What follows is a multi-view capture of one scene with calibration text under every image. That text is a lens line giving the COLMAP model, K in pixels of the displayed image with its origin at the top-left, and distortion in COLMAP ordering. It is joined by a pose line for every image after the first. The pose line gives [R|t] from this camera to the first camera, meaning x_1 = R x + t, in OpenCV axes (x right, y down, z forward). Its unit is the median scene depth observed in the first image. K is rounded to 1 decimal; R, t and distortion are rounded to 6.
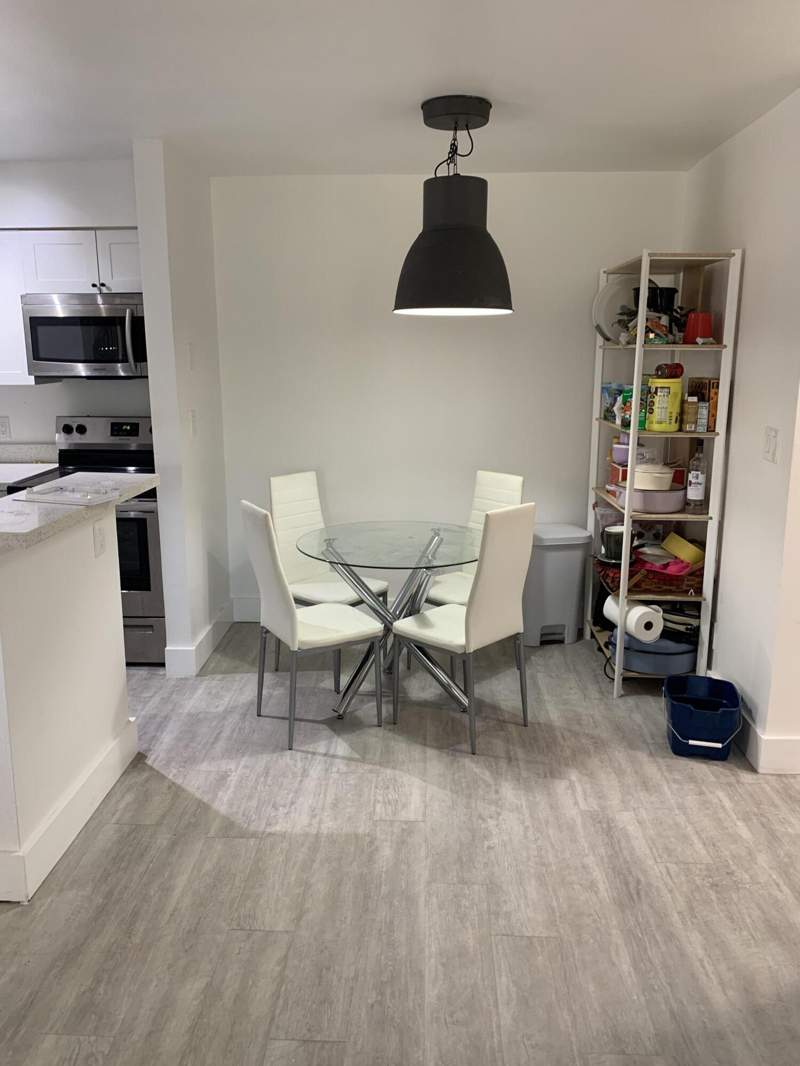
lens RADIAL K [[813.3, 0, 401.4], [0, 813.3, 531.4], [0, 0, 1]] dist [0.017167, -0.008578]
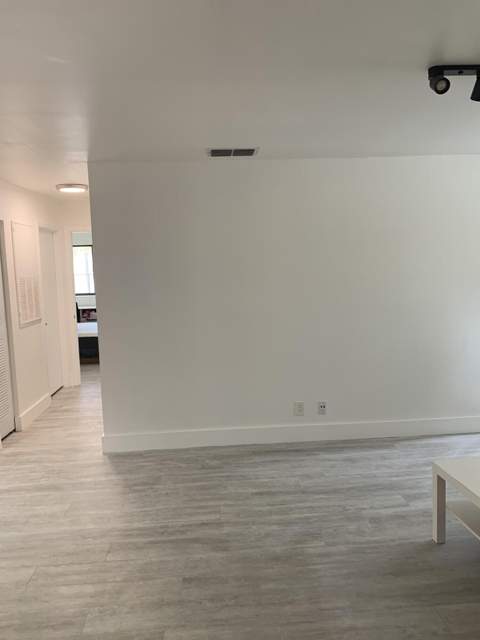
lens RADIAL K [[488.3, 0, 240.1], [0, 488.3, 319.7], [0, 0, 1]] dist [0.017167, -0.008578]
pose [[-0.110369, -0.105735, 0.988250, -1.299680], [0.238839, 0.962367, 0.129639, -0.118124], [-0.964767, 0.250341, -0.080962, 0.479921]]
